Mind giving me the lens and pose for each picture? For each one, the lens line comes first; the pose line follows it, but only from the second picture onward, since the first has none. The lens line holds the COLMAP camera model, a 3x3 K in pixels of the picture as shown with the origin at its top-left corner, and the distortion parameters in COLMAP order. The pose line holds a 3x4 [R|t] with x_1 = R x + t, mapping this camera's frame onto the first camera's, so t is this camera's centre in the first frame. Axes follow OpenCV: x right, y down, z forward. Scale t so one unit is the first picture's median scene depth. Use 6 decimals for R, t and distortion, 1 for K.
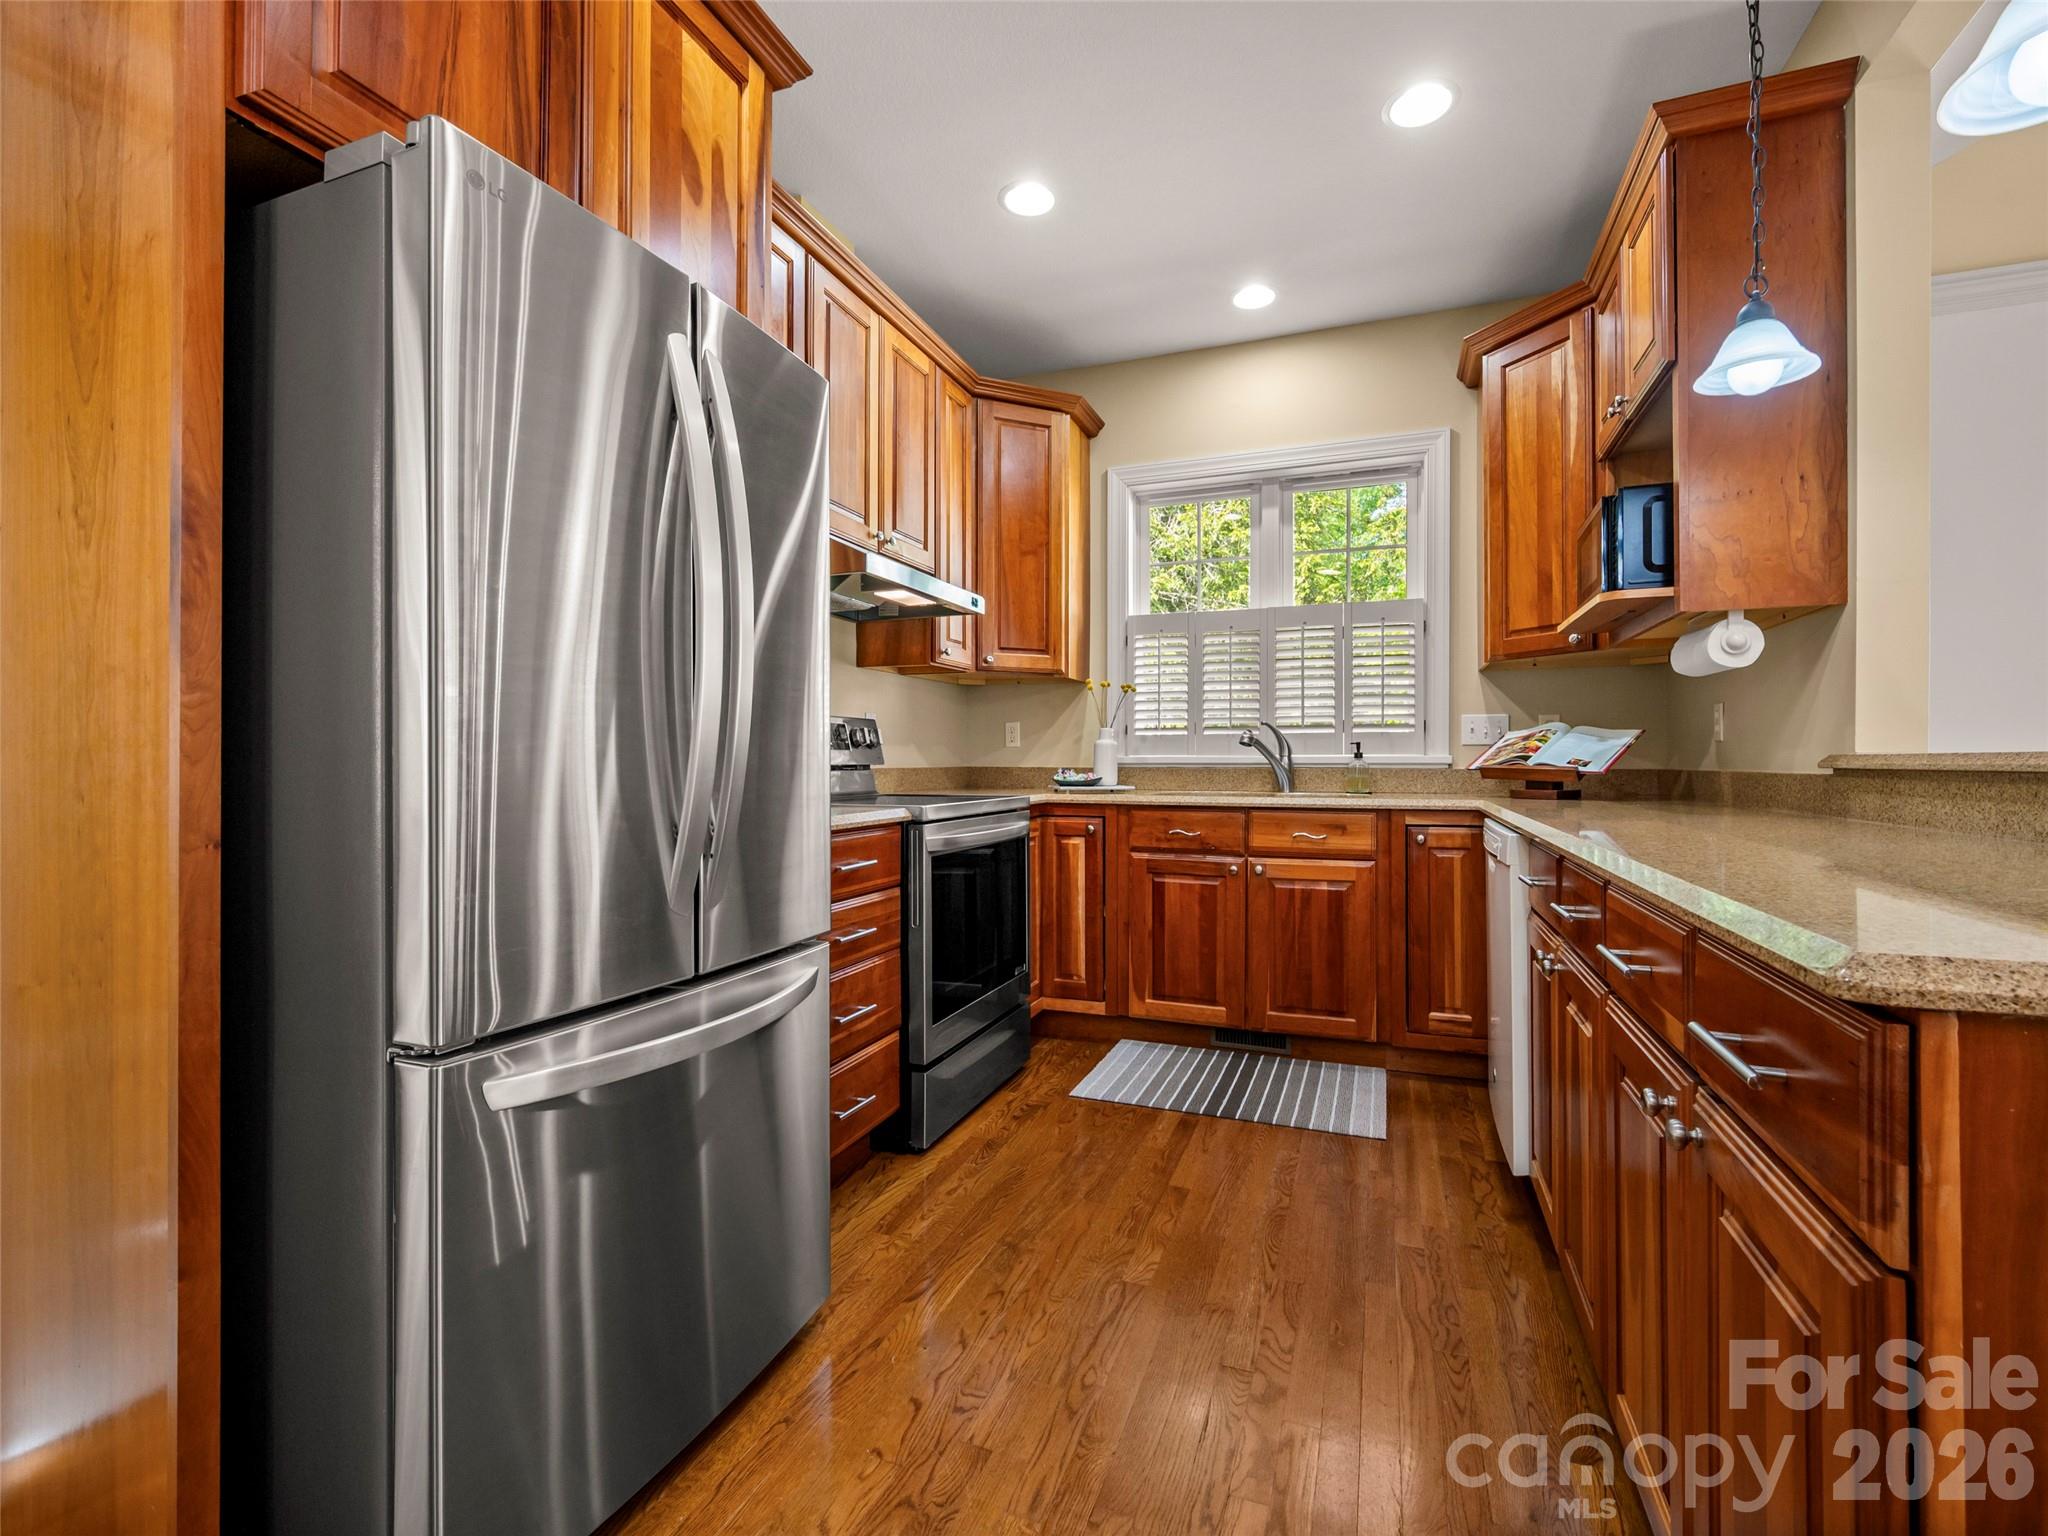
lens RADIAL K [[916.7, 0, 1036.9], [0, 916.7, 758.9], [0, 0, 1]] dist [-0.000410, -0.000589]
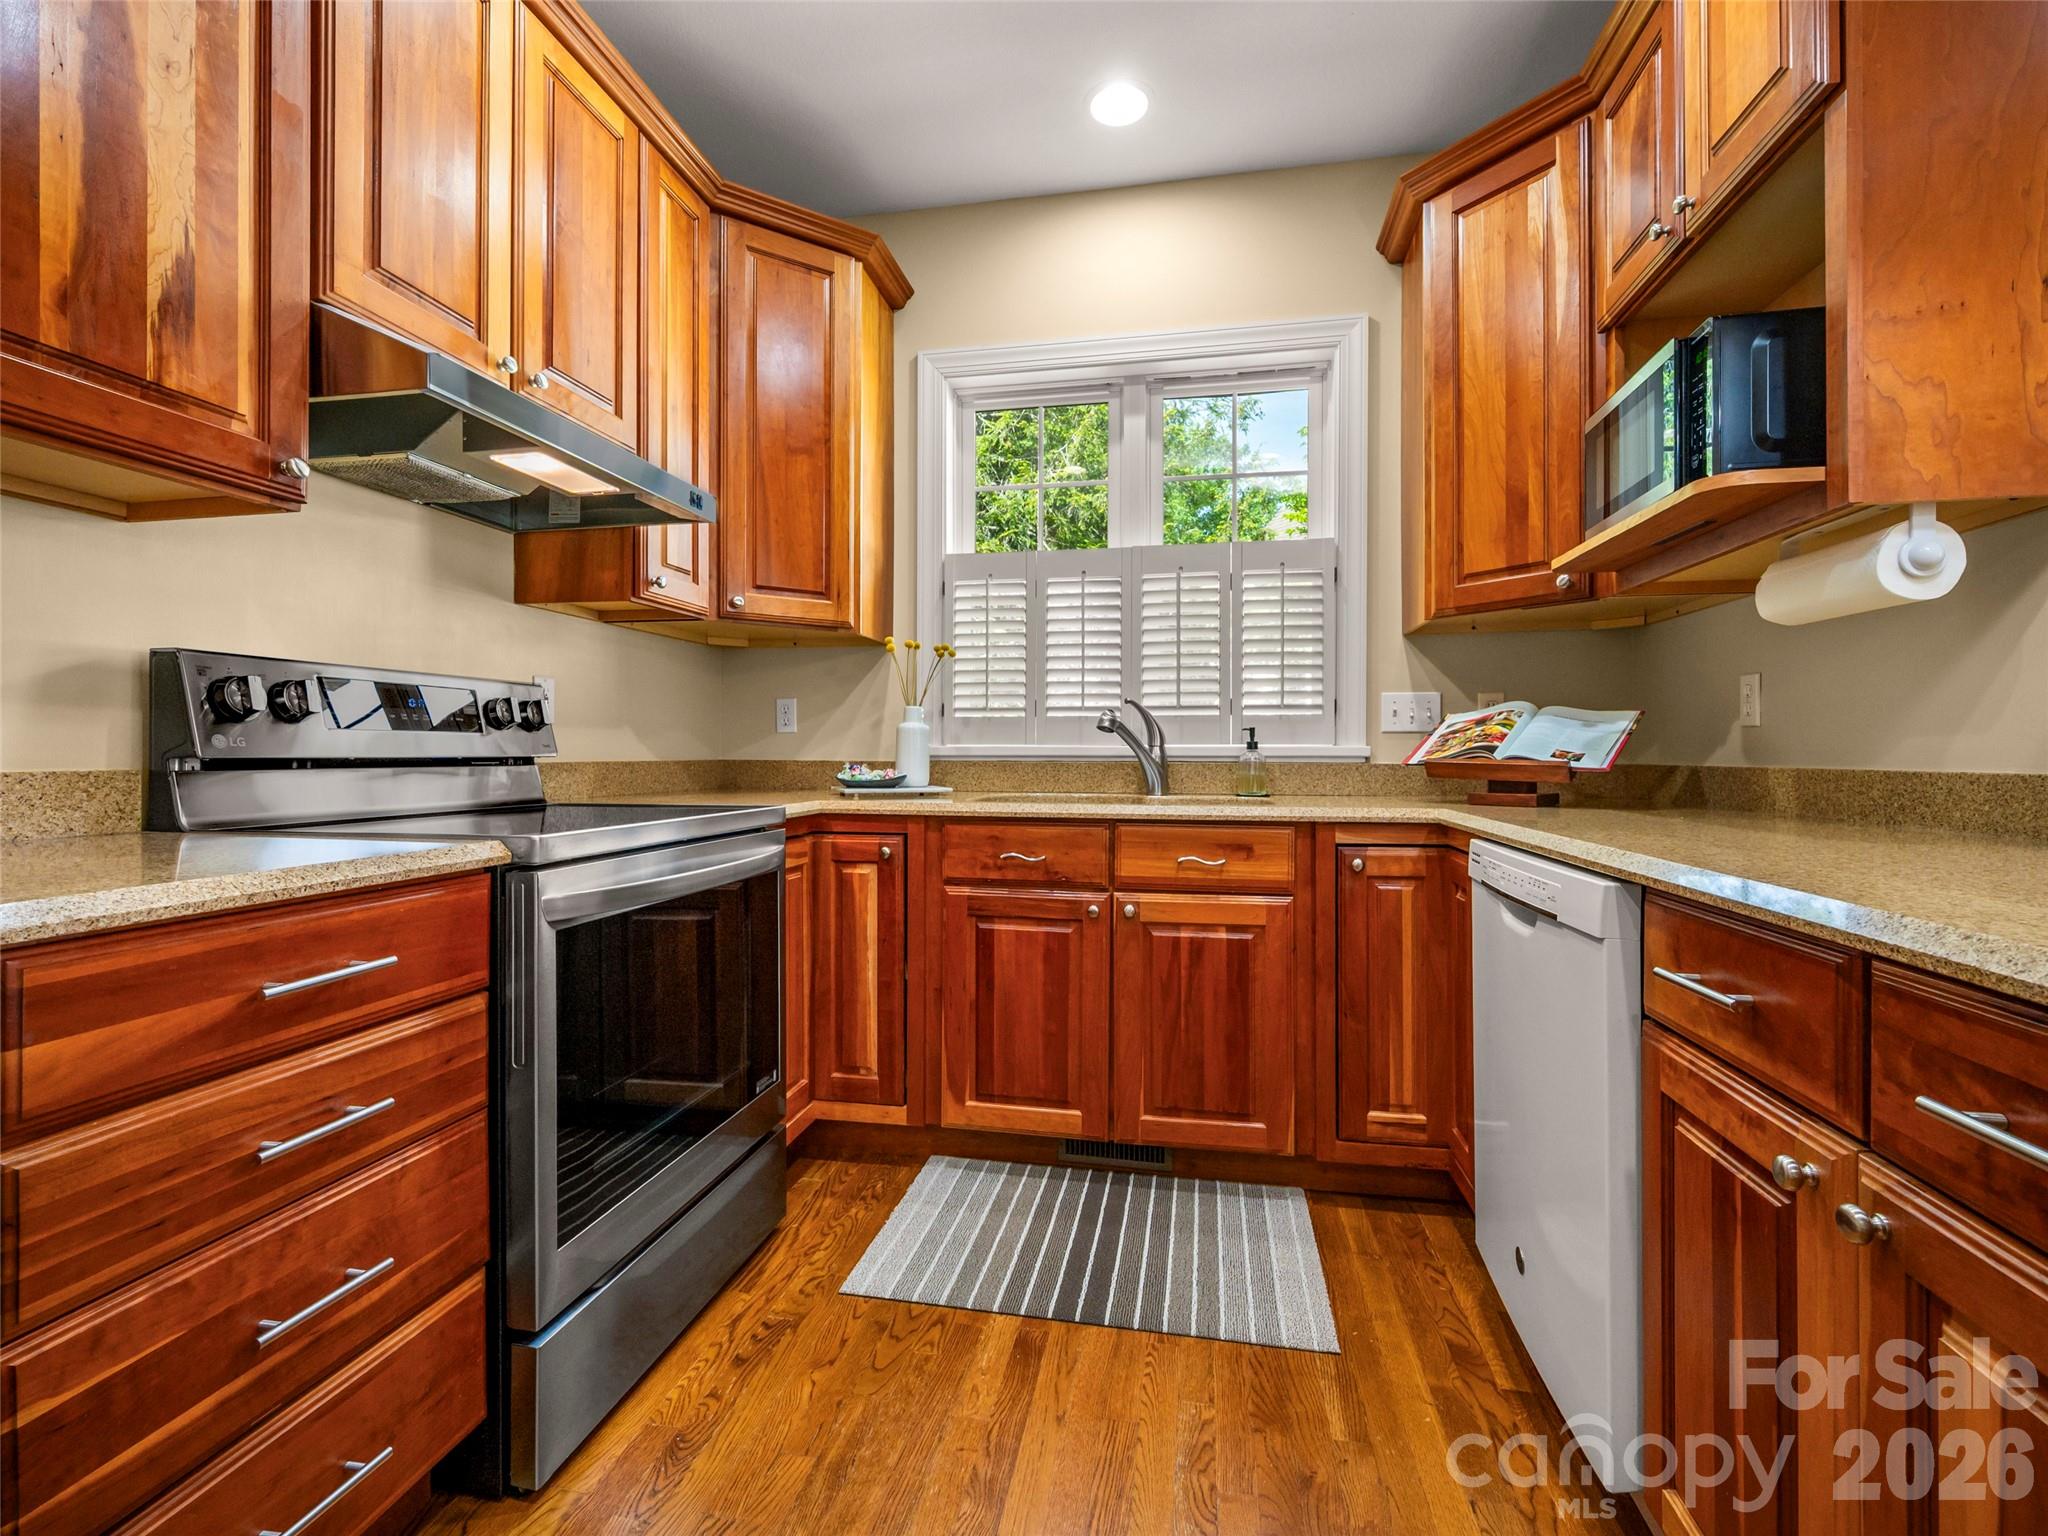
lens RADIAL K [[916.7, 0, 1036.9], [0, 916.7, 758.9], [0, 0, 1]] dist [-0.000410, -0.000589]
pose [[0.983278, 0.001132, 0.182105, 0.047633], [-0.002638, 0.999964, 0.008030, 0.001777], [-0.182090, -0.008377, 0.983246, 0.331108]]
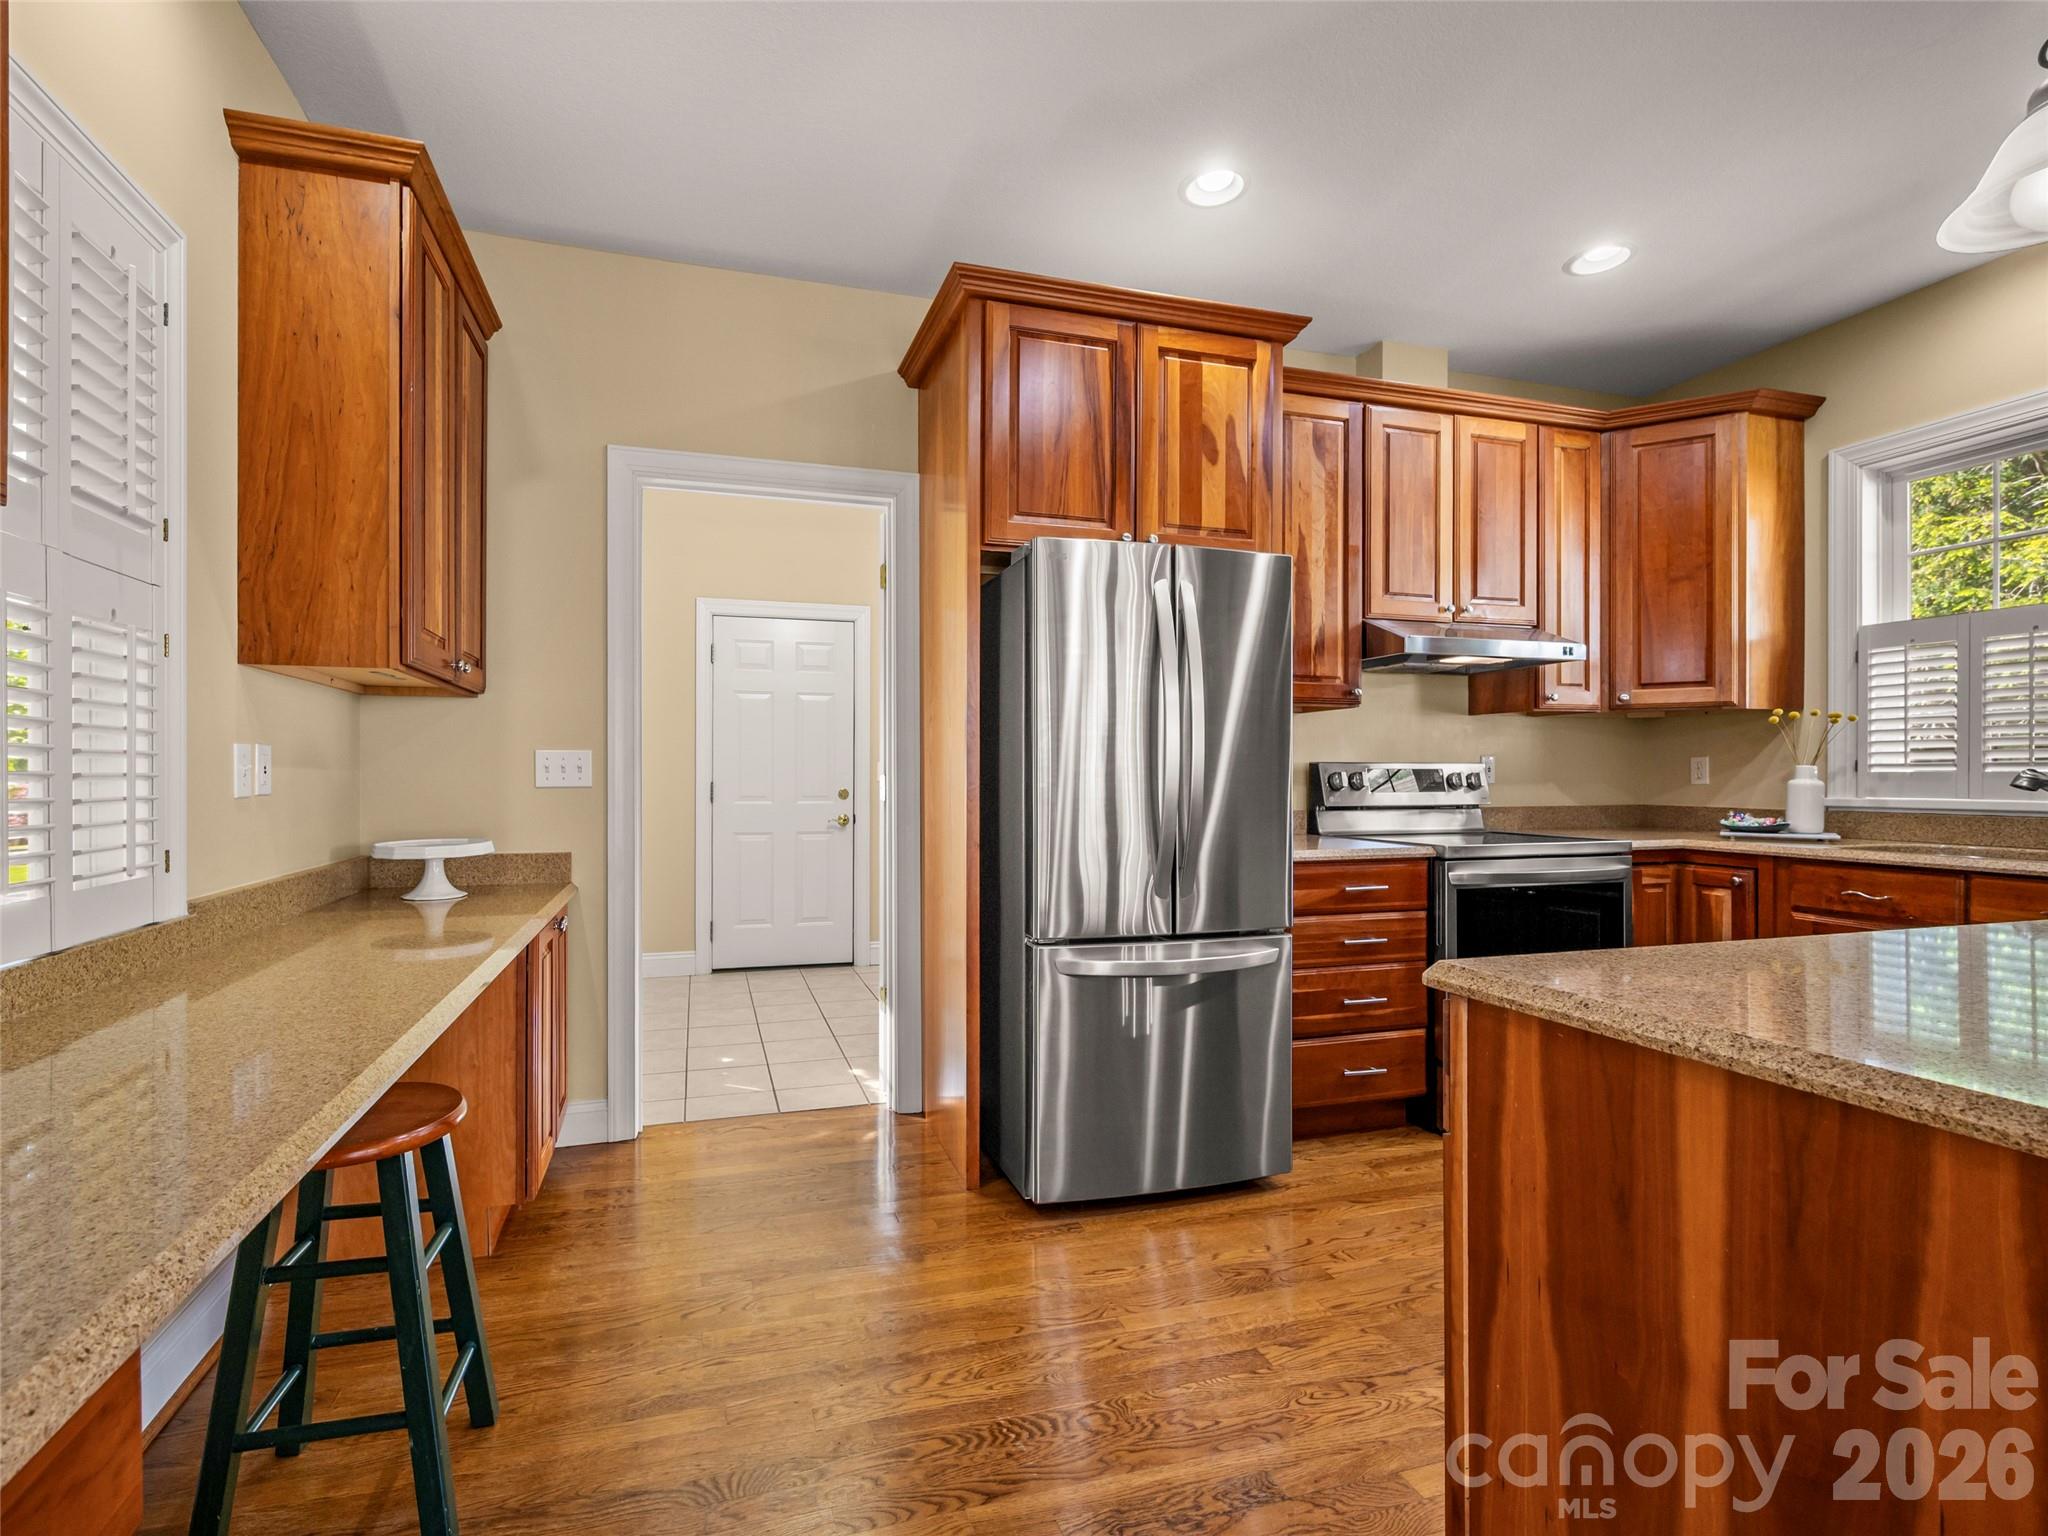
lens RADIAL K [[910.5, 0, 939.5], [0, 910.5, 770.6], [0, 0, 1]] dist [0.002139, -0.000316]
pose [[0.587172, -0.005097, -0.809446, 0.344626], [0.003341, 0.999987, -0.003873, -0.033821], [0.809455, -0.000430, 0.587181, -0.178321]]
